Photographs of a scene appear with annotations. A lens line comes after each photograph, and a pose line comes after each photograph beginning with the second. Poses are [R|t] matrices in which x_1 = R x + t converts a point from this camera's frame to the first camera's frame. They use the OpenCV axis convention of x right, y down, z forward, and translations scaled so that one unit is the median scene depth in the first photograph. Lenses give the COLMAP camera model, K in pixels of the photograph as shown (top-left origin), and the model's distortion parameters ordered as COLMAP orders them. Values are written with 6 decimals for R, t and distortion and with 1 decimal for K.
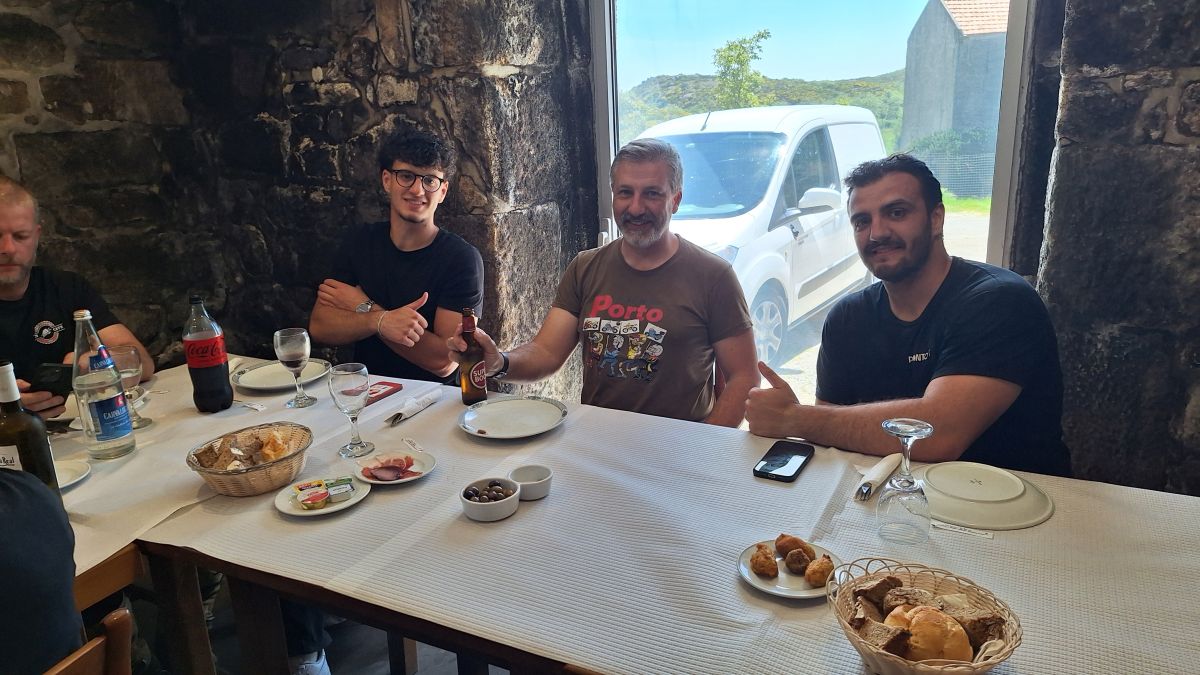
lens RADIAL K [[833.5, 0, 600.0], [0, 833.5, 337.5], [0, 0, 1]] dist [0.099990, -0.115383]
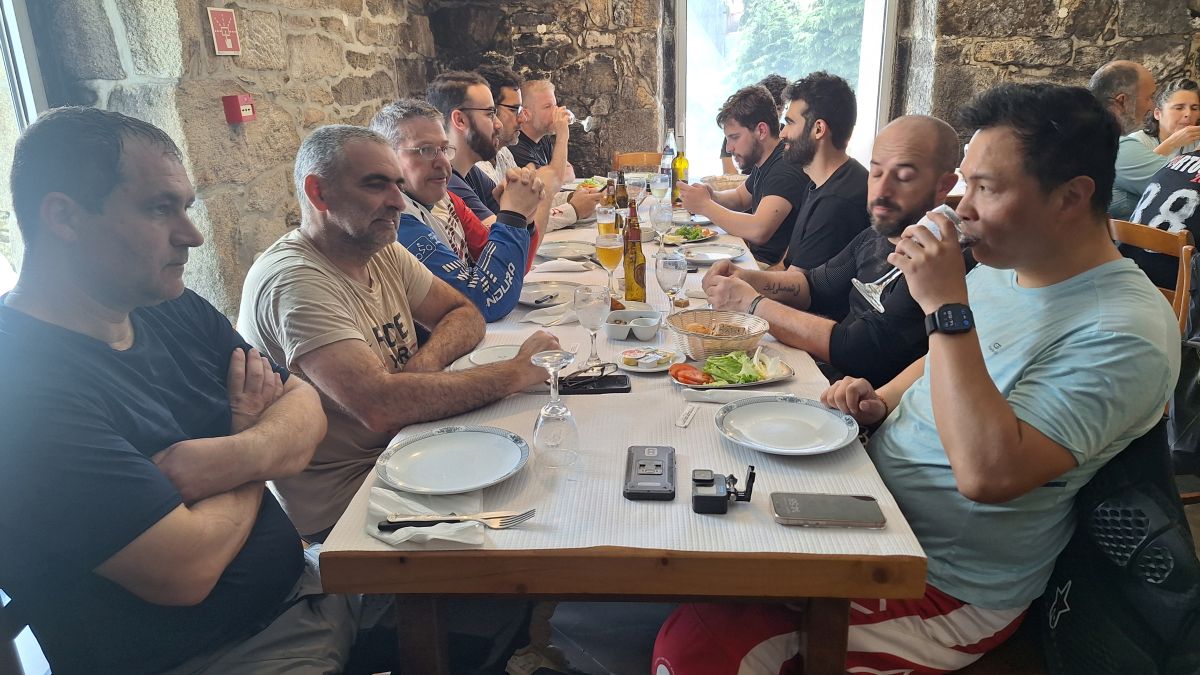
lens RADIAL K [[833.5, 0, 600.0], [0, 833.5, 337.5], [0, 0, 1]] dist [0.099990, -0.115383]
pose [[0.911328, -0.105589, 0.397909, -1.007906], [0.093579, 0.994378, 0.049545, 0.250193], [-0.400904, -0.007916, 0.916086, -0.652195]]
